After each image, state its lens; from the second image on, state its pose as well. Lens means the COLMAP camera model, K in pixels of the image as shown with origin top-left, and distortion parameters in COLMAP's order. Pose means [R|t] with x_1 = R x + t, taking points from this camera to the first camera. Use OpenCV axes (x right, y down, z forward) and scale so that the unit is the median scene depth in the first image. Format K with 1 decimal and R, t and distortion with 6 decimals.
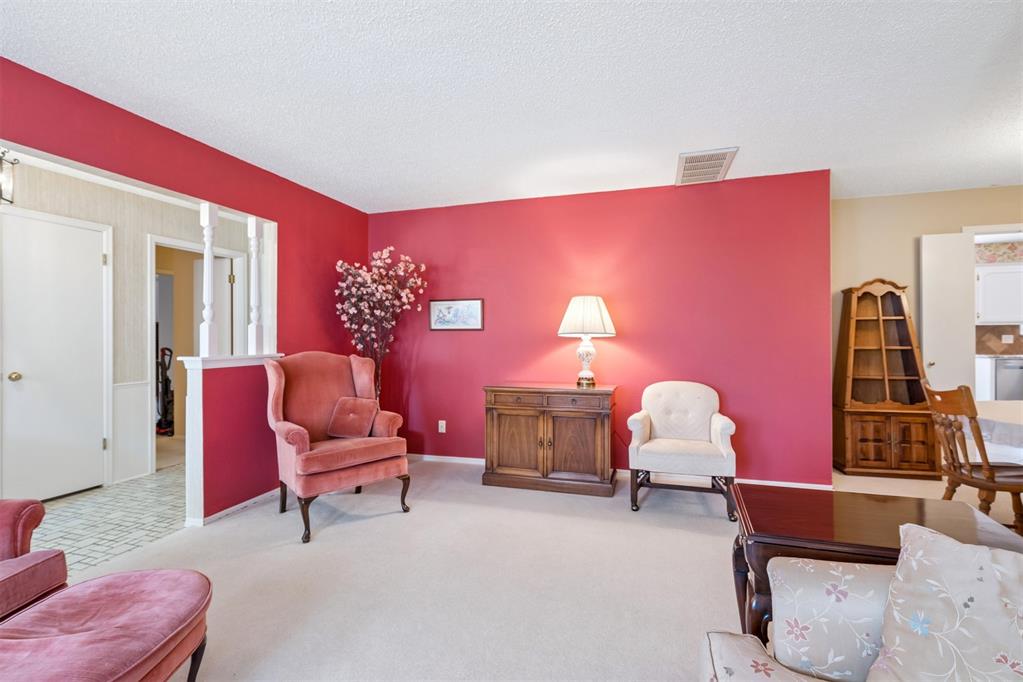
lens RADIAL K [[462.5, 0, 513.0], [0, 462.5, 337.6], [0, 0, 1]] dist [-0.003826, 0.000684]
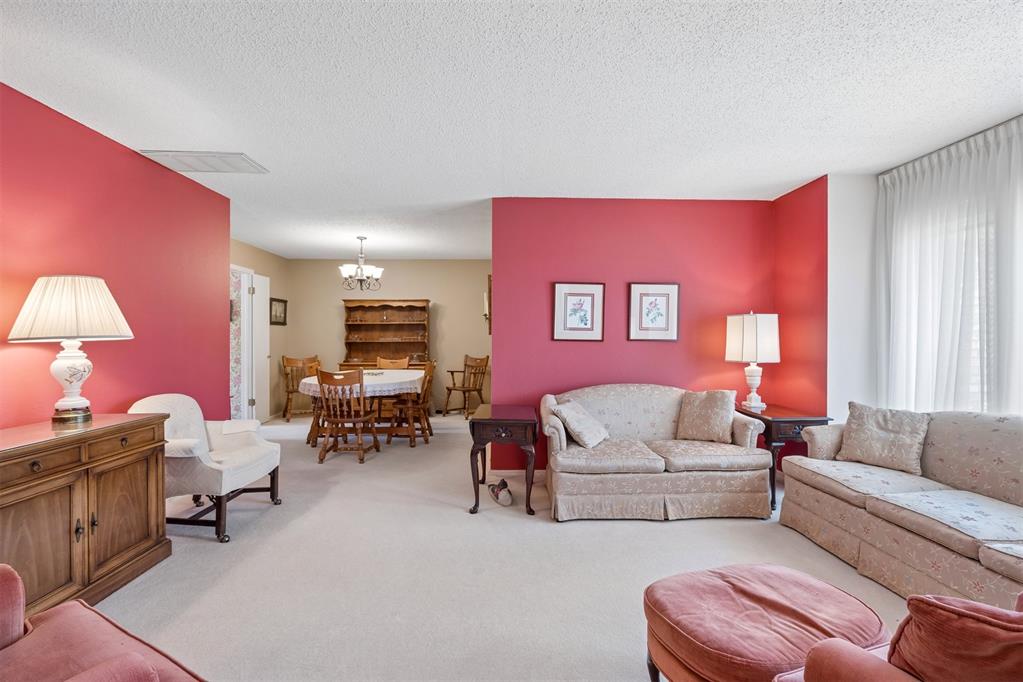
lens RADIAL K [[462.5, 0, 511.9], [0, 462.5, 341.9], [0, 0, 1]] dist [-0.003826, 0.000684]
pose [[-0.309312, -0.007086, 0.950934, -0.618227], [-0.002877, 0.999975, 0.006515, -0.007678], [-0.950956, -0.000721, -0.309325, 0.645468]]
